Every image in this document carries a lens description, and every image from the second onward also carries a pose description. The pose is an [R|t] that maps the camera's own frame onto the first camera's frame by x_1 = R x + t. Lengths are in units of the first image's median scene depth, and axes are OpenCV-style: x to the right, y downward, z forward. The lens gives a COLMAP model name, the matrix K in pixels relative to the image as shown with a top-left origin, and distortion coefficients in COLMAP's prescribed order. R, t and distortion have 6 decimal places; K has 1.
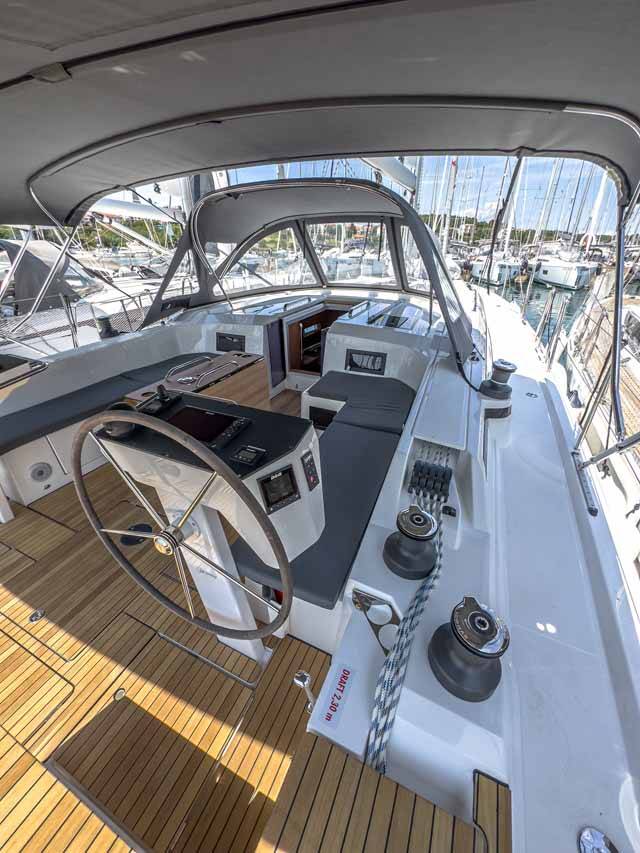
lens RADIAL K [[337.6, 0, 320.0], [0, 337.6, 426.5], [0, 0, 1]] dist [-0.002207, -0.000169]
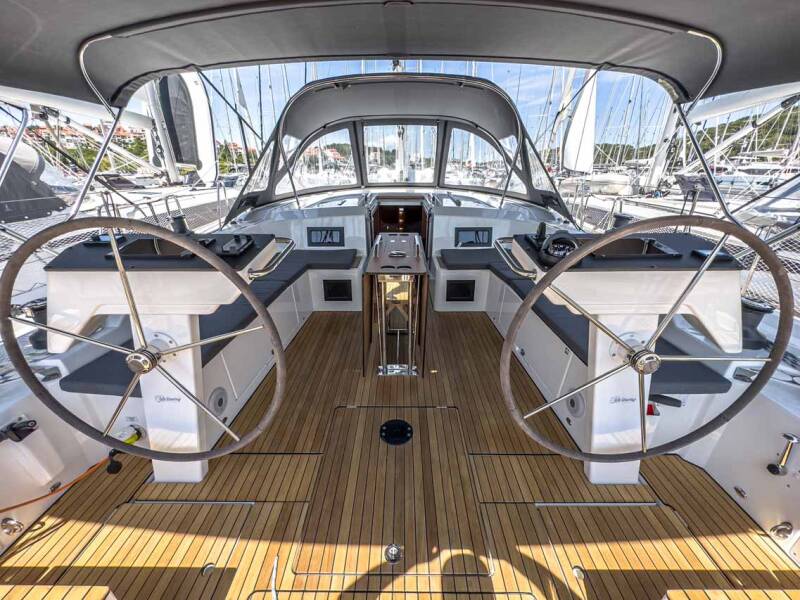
lens RADIAL K [[322.1, 0, 400.0], [0, 322.1, 300.0], [0, 0, 1]] dist [-0.001203, 0.000179]
pose [[0.910513, -0.159107, 0.381644, -0.508018], [0.199220, 0.977612, -0.067726, 0.033673], [-0.362324, 0.137697, 0.921825, 0.127660]]
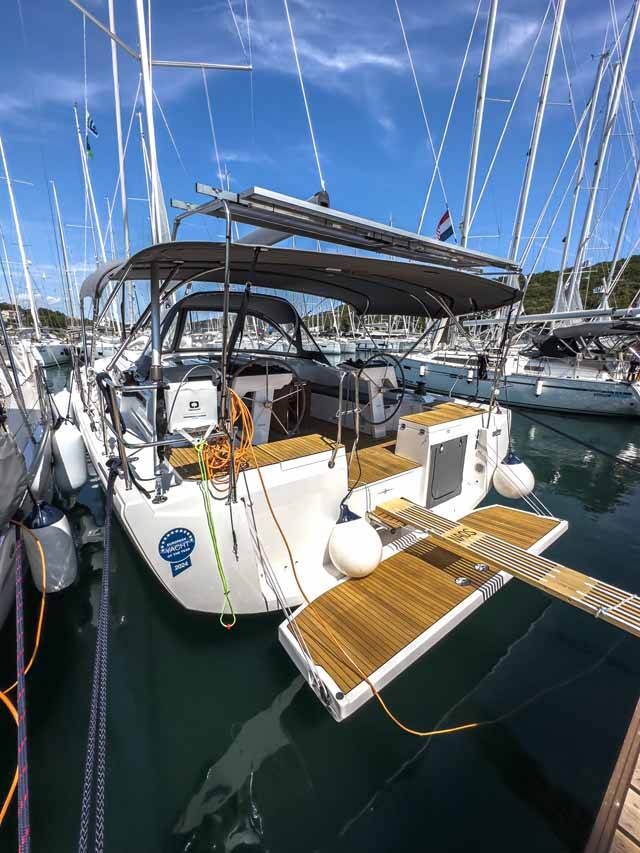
lens RADIAL K [[343.4, 0, 320.0], [0, 343.4, 426.5], [0, 0, 1]] dist [-0.001203, 0.000179]
pose [[0.477992, -0.227812, 0.848307, -1.487018], [0.412088, 0.911059, 0.012466, 0.136785], [-0.775698, 0.343619, 0.529357, -0.135855]]
